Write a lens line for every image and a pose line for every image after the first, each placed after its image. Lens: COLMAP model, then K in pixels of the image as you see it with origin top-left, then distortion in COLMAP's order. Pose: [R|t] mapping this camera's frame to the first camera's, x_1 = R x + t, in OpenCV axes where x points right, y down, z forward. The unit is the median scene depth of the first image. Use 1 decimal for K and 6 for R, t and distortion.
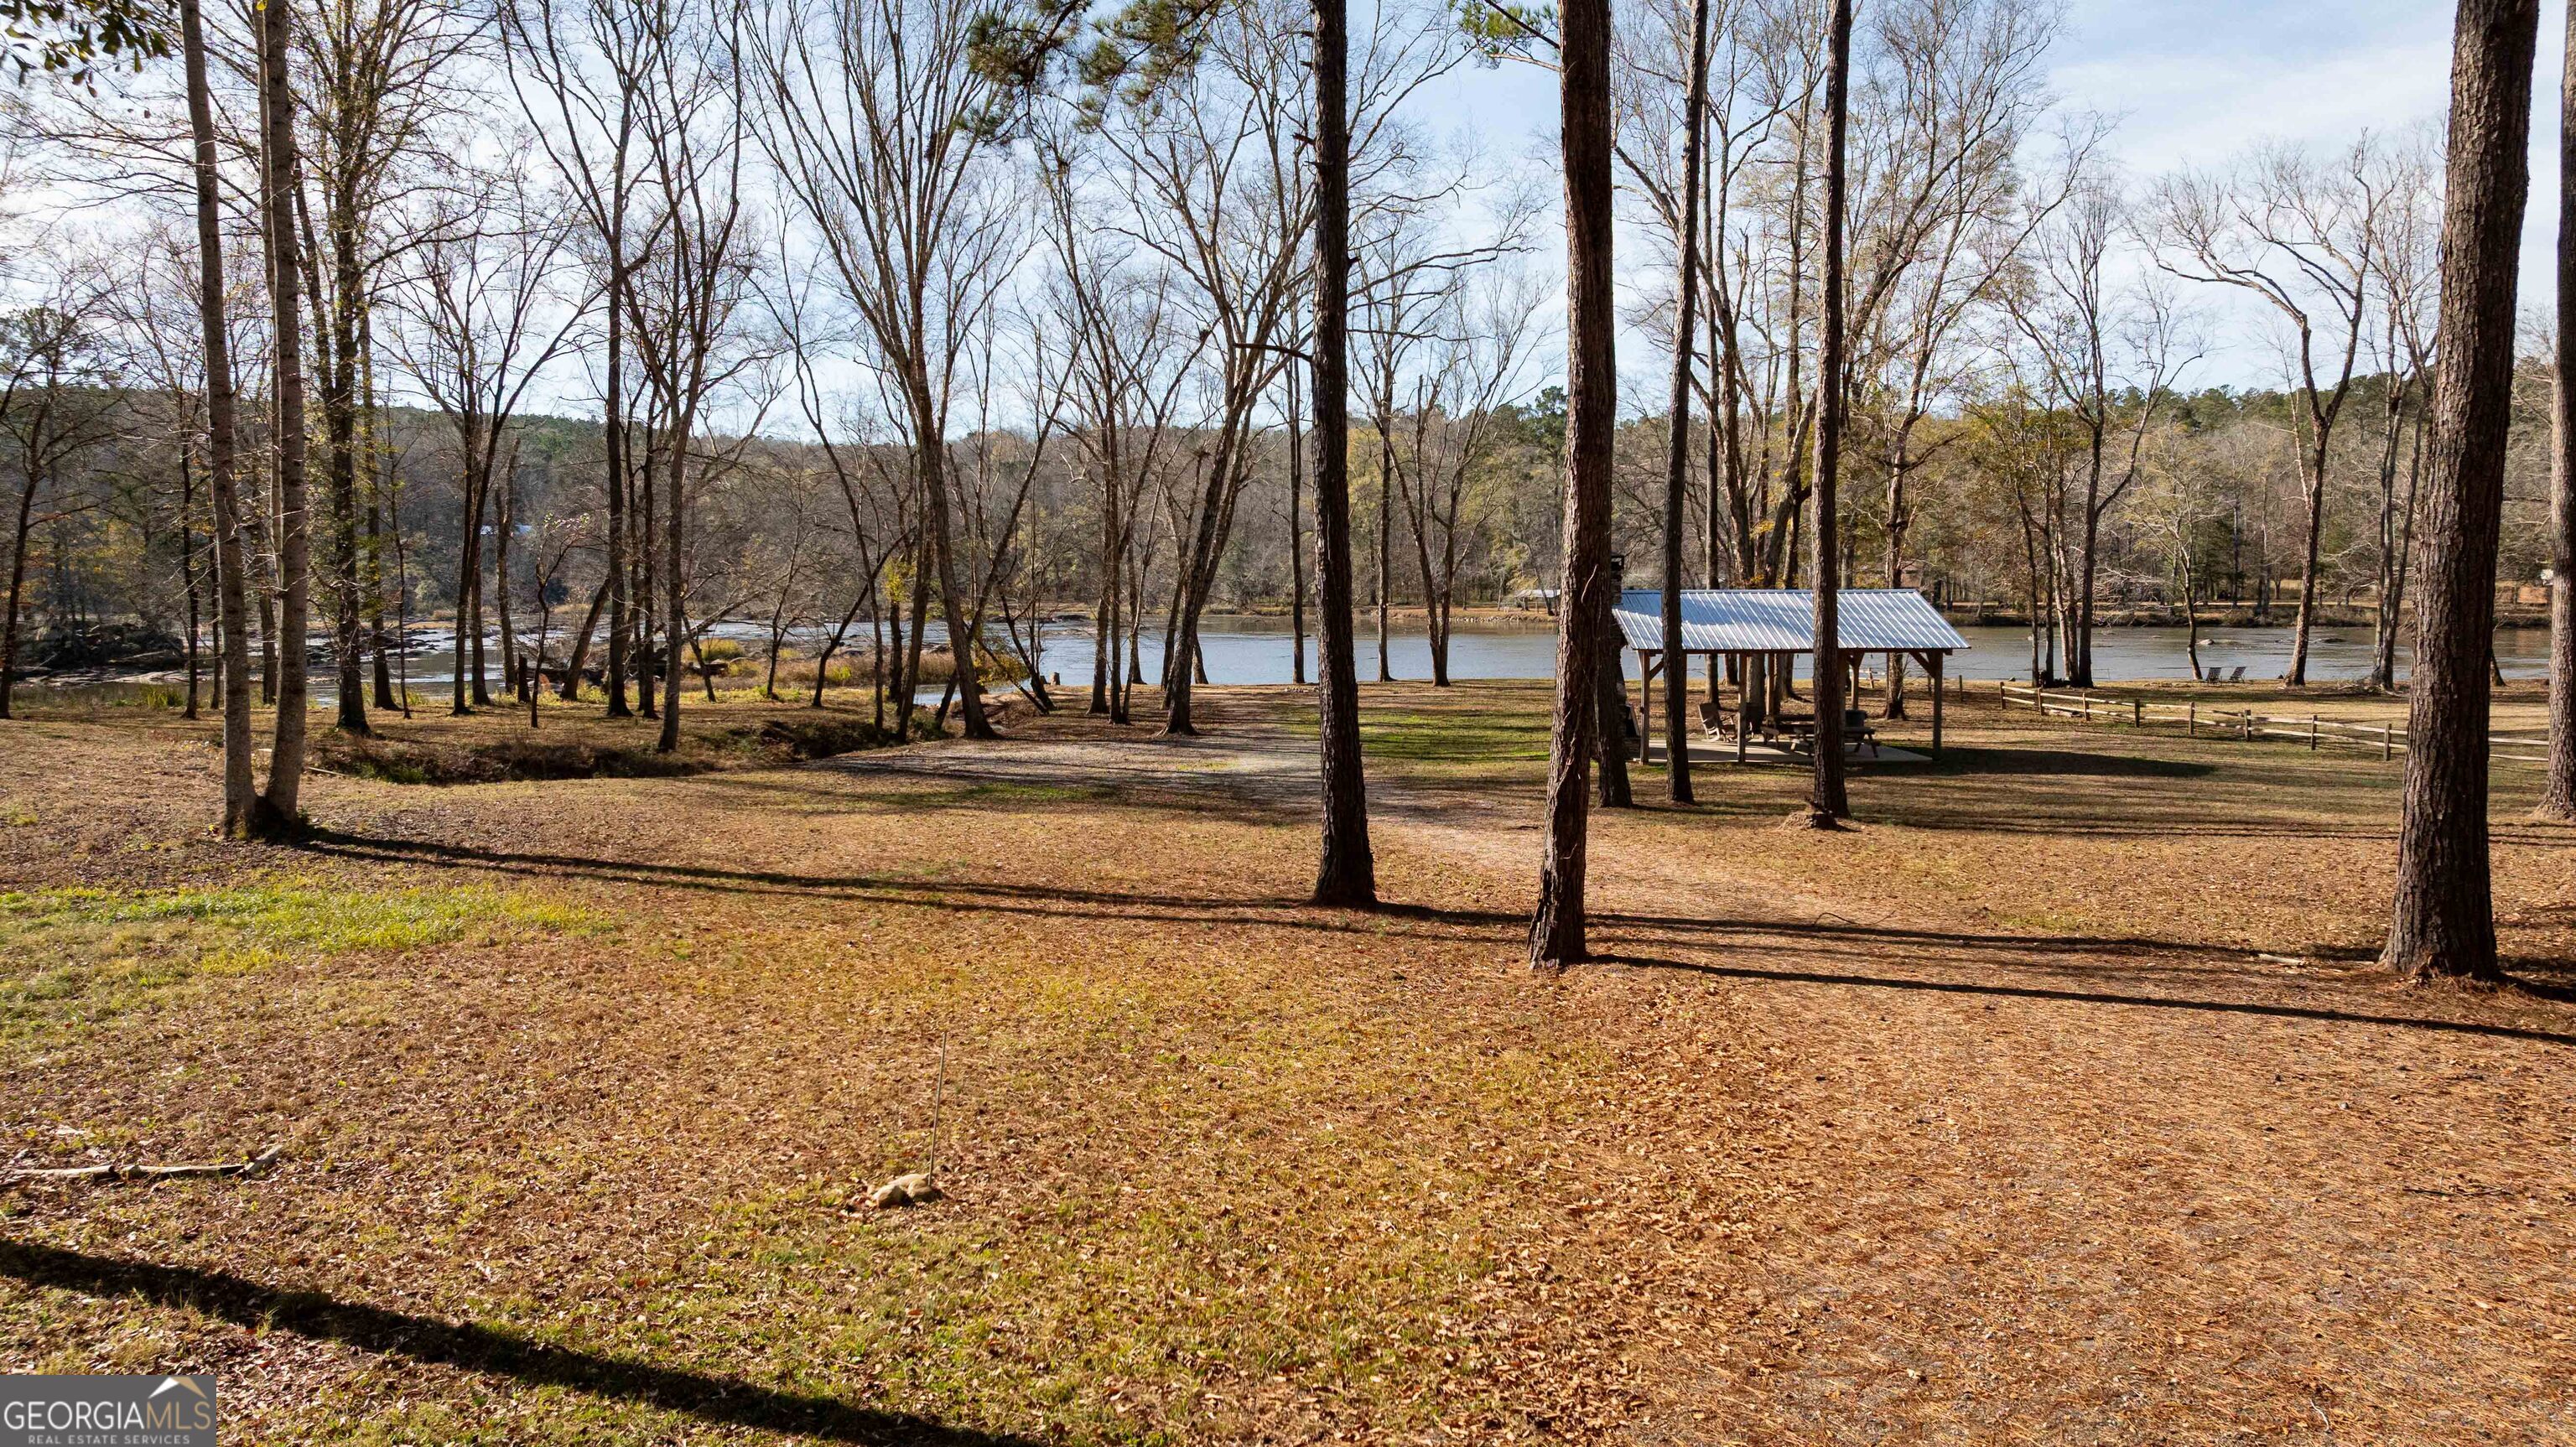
lens RADIAL K [[1818.8, 0, 1288.6], [0, 1818.8, 726.6], [0, 0, 1]] dist [-0.025205, 0.048878]
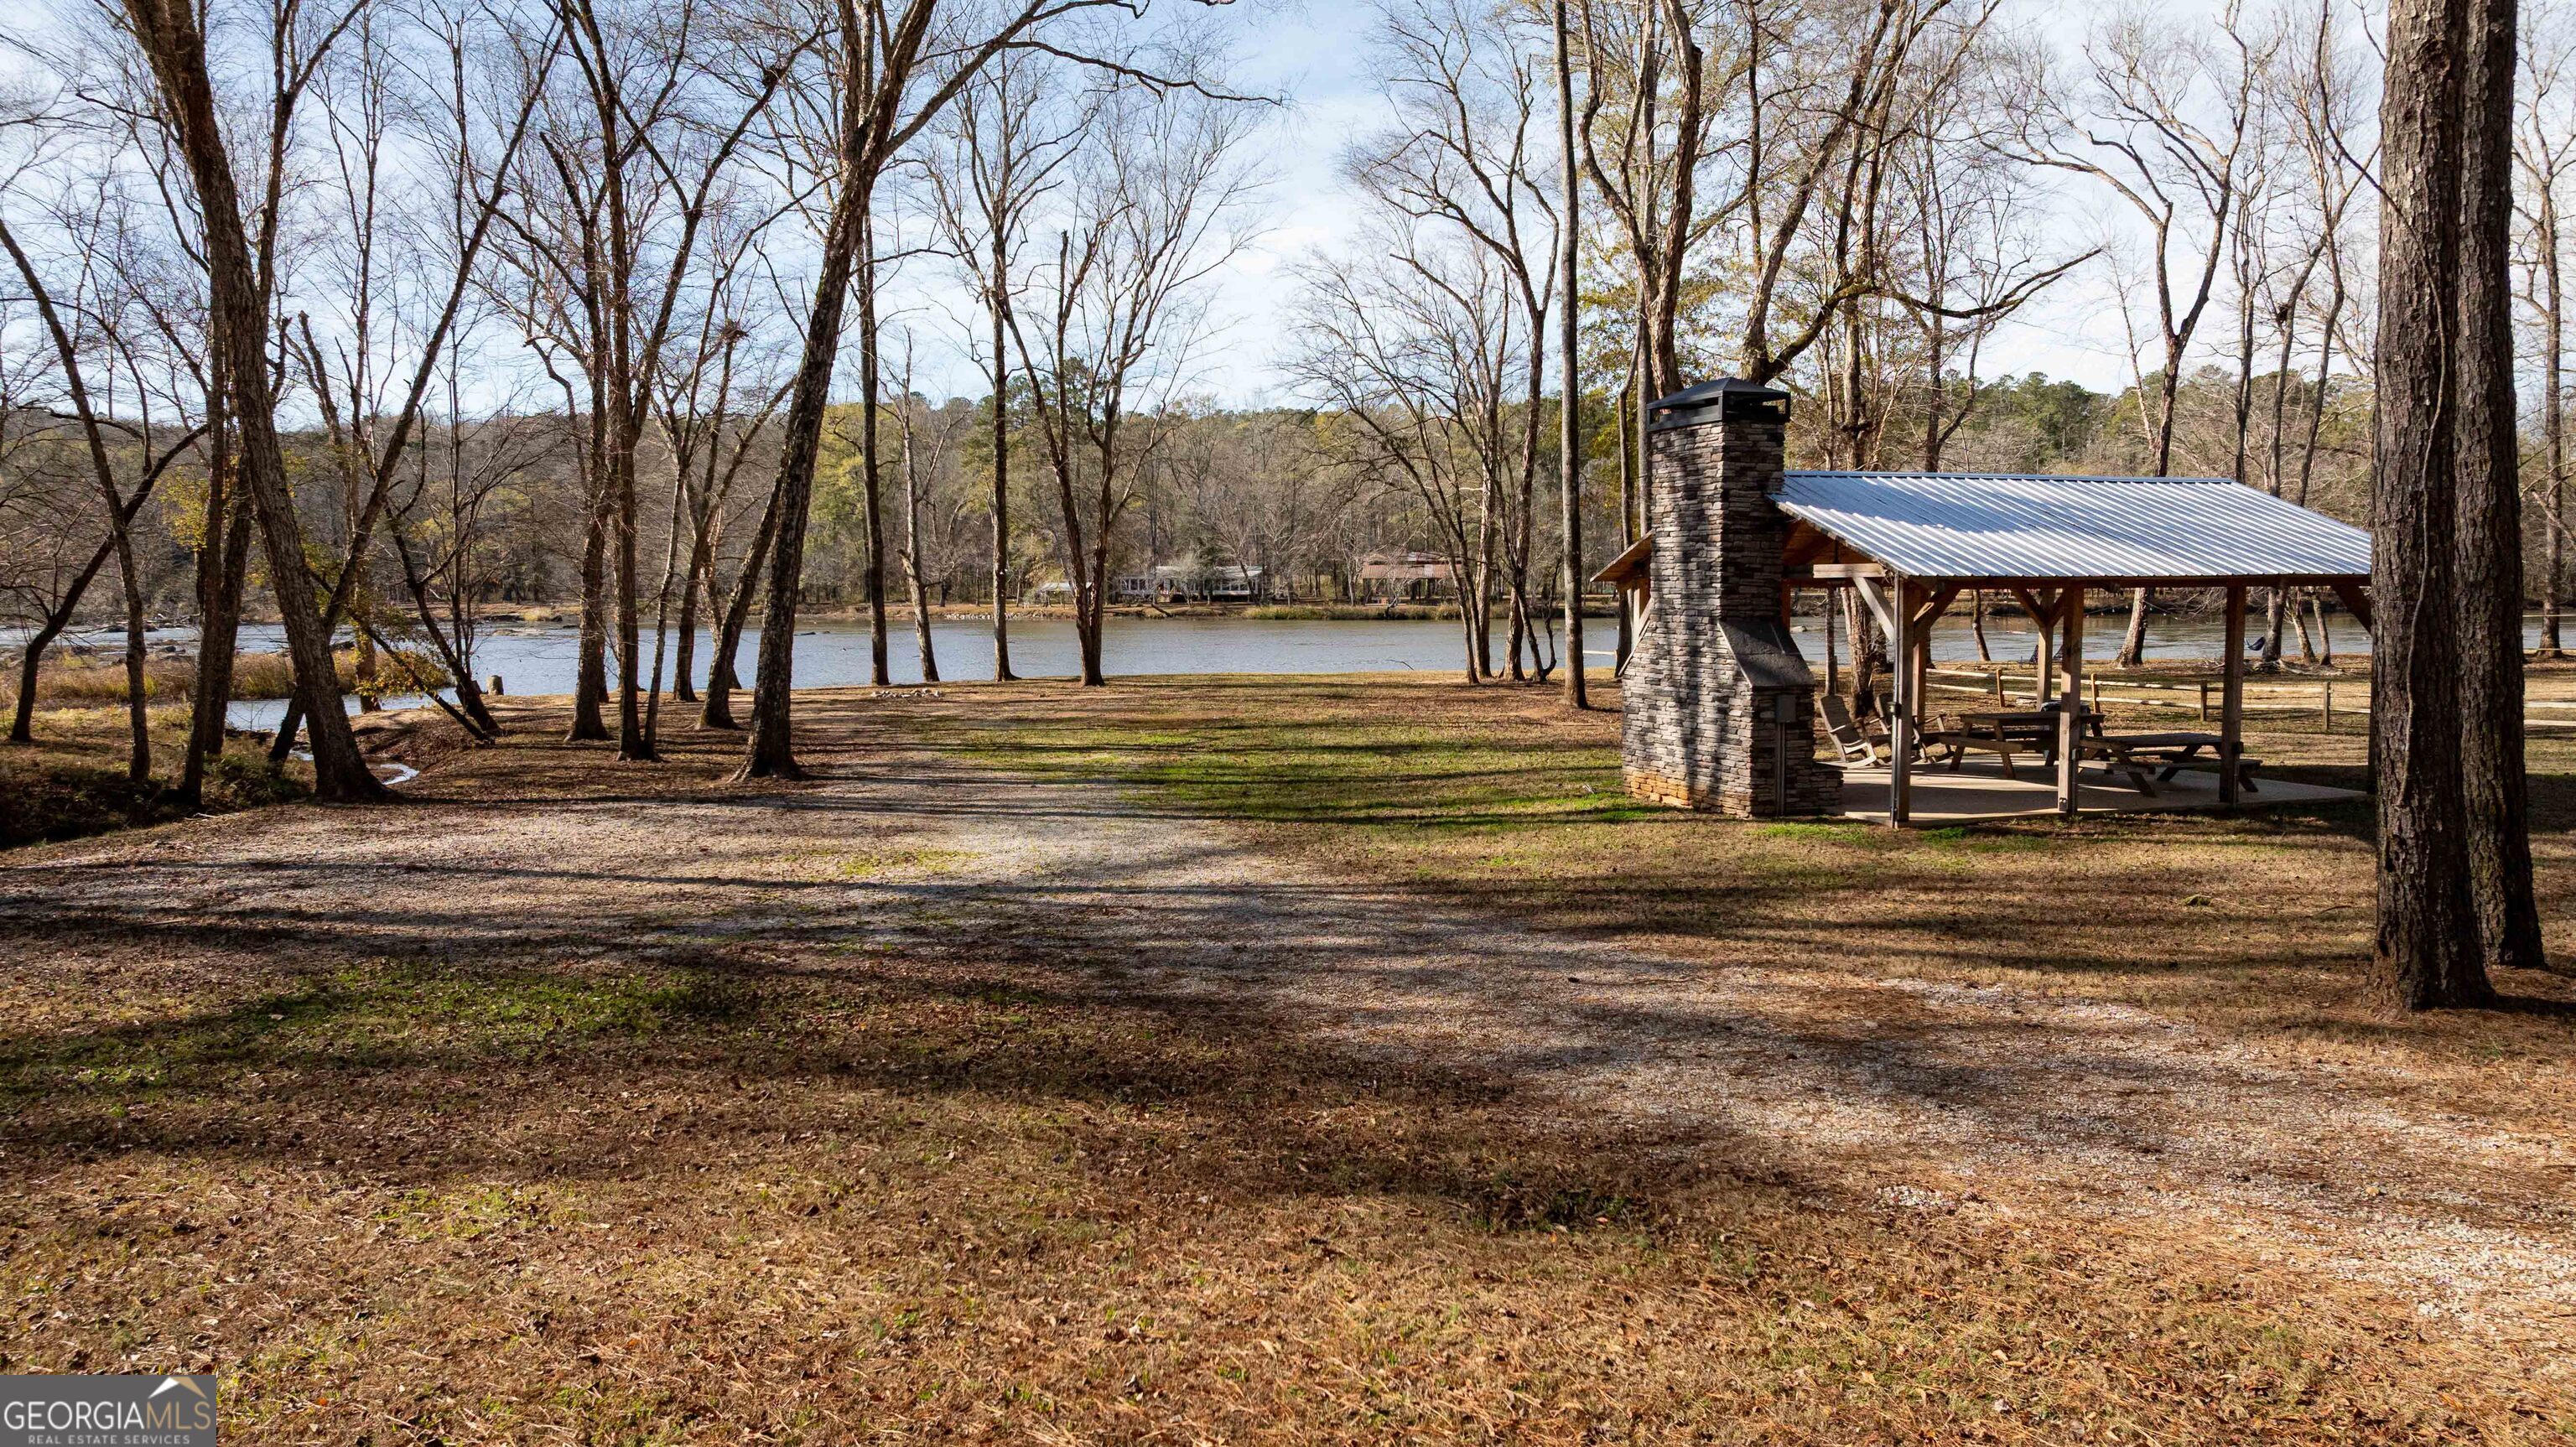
lens RADIAL K [[1818.8, 0, 1290.8], [0, 1818.8, 722.7], [0, 0, 1]] dist [-0.025205, 0.048878]
pose [[0.957333, -0.023809, 0.288004, -0.055325], [0.025329, 0.999678, -0.001552, -0.006148], [-0.287875, 0.008781, 0.957628, 0.378113]]
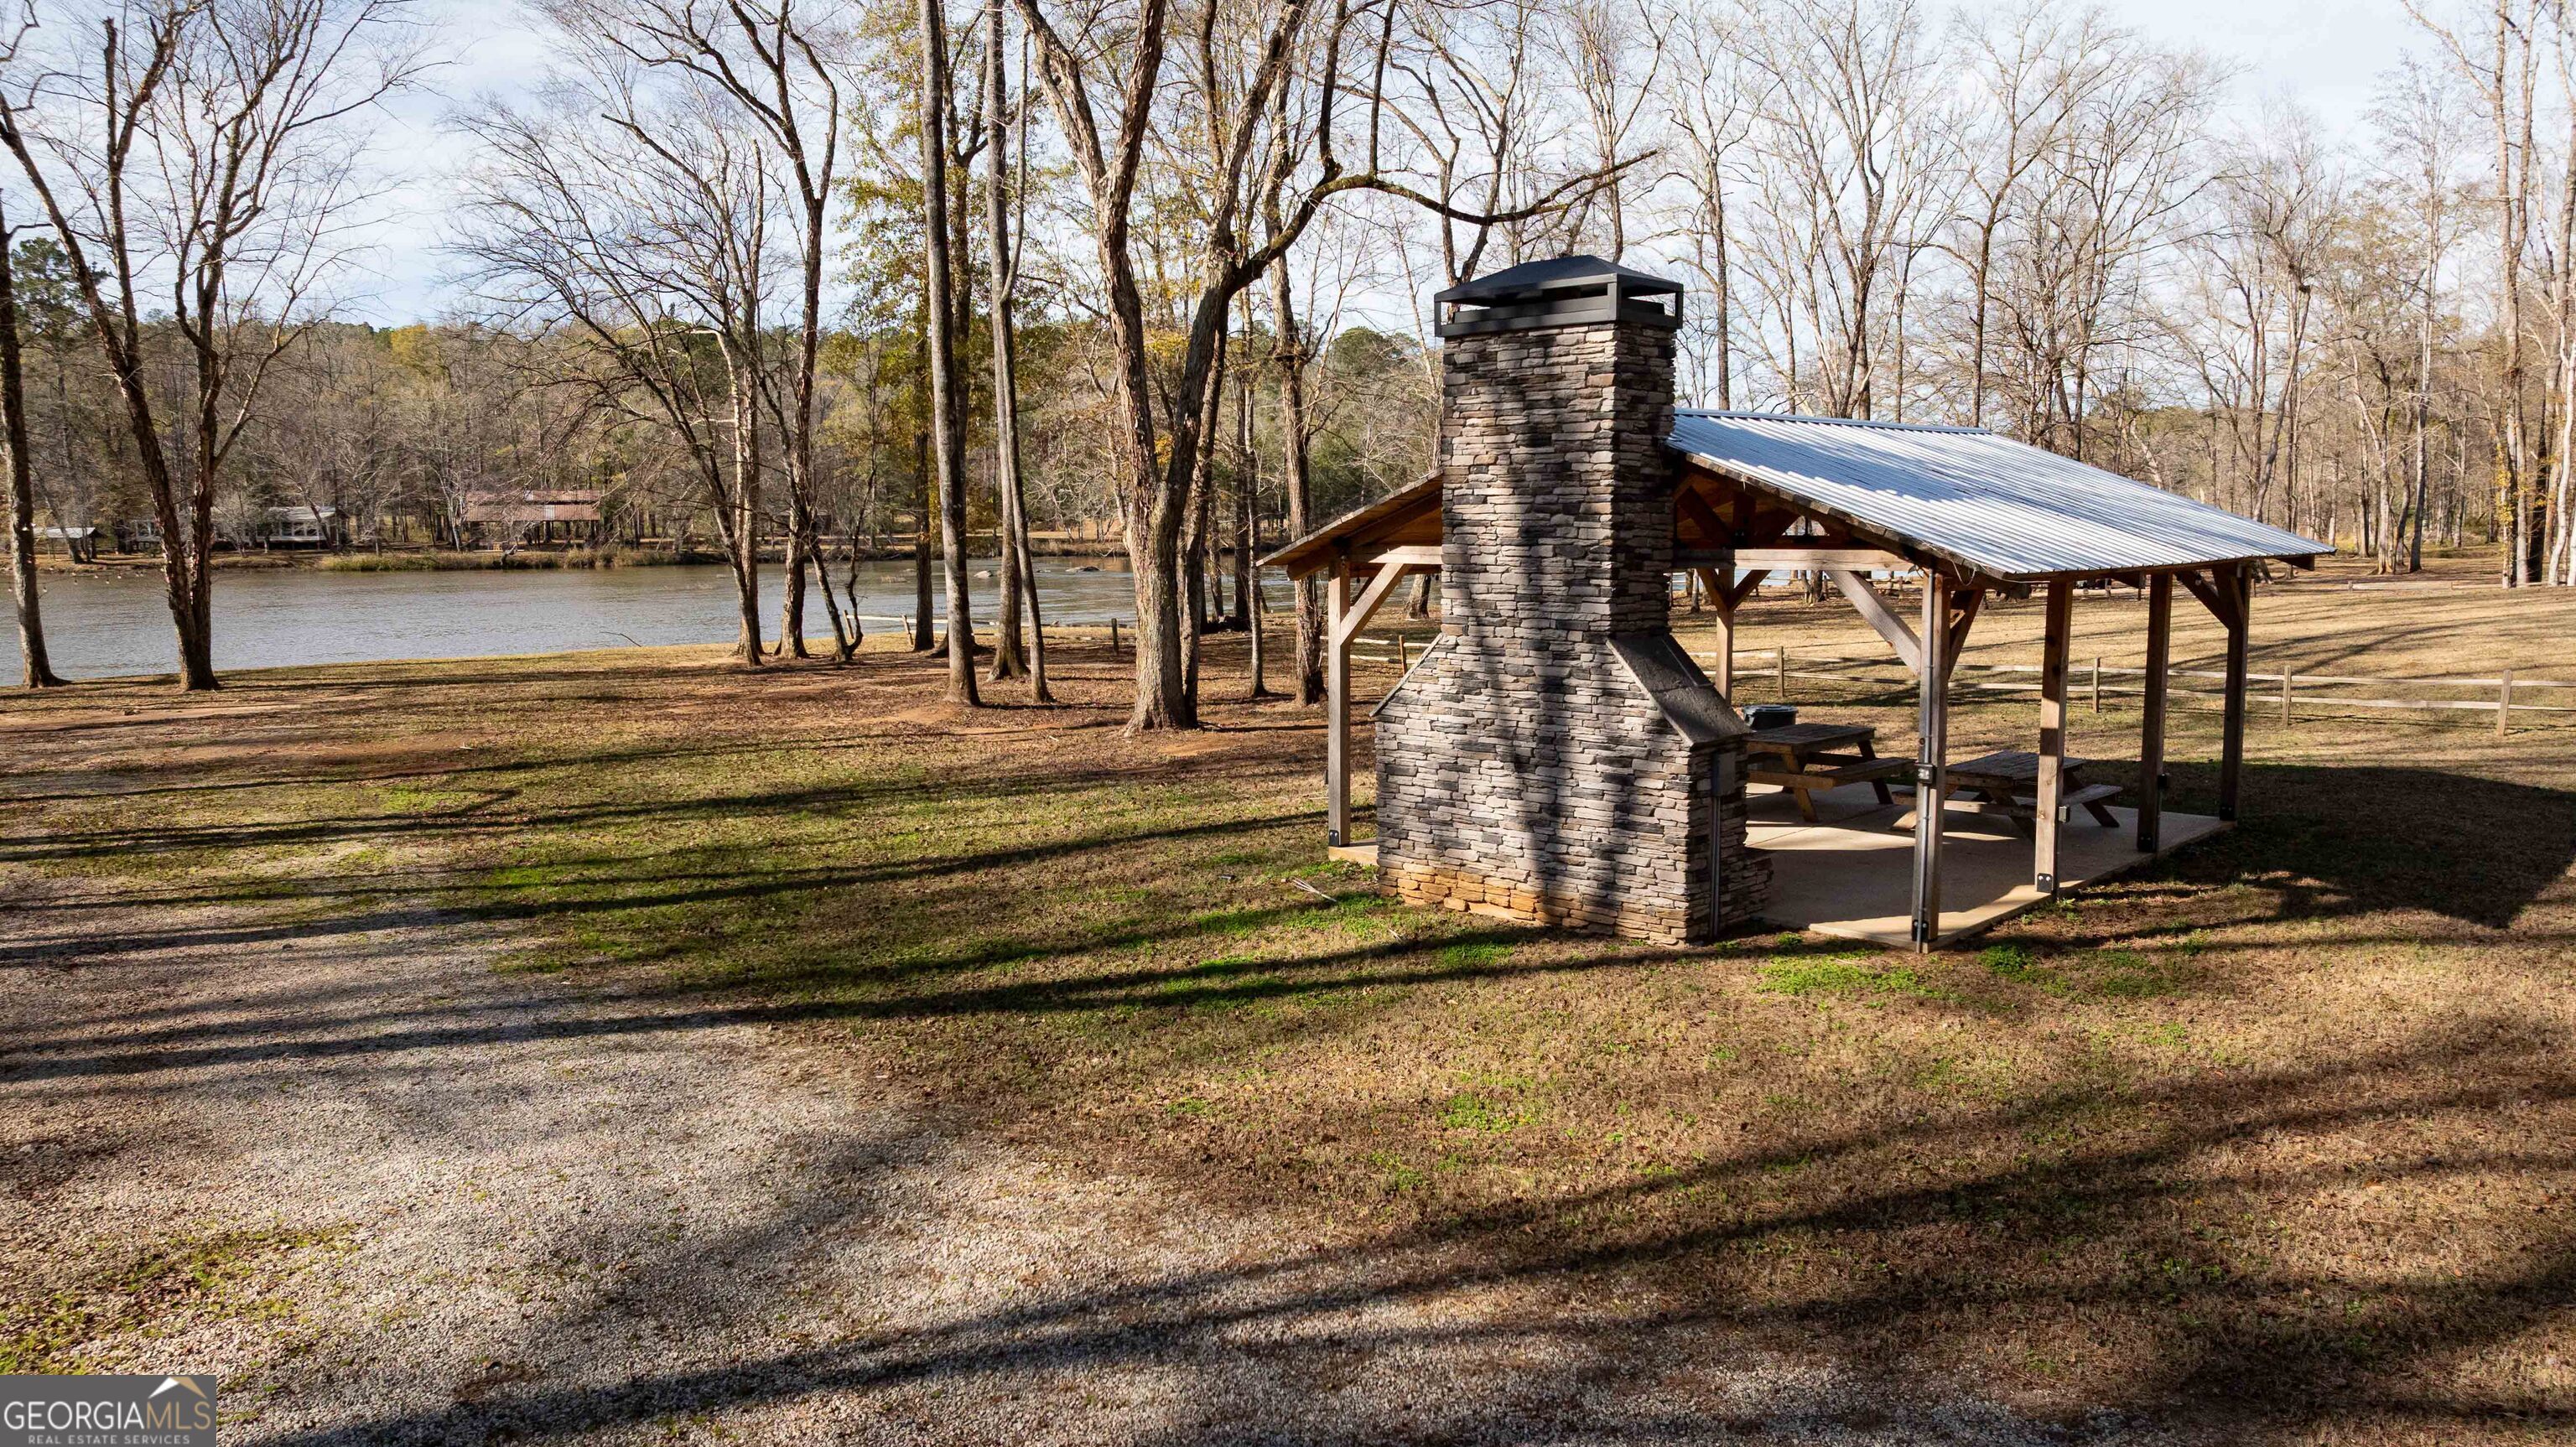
lens RADIAL K [[1818.8, 0, 1298.5], [0, 1818.8, 726.1], [0, 0, 1]] dist [-0.025205, 0.048878]
pose [[0.712433, -0.083584, 0.696744, -0.058470], [0.062017, 0.996496, 0.056129, -0.026179], [-0.698994, 0.003222, 0.715120, 0.538596]]
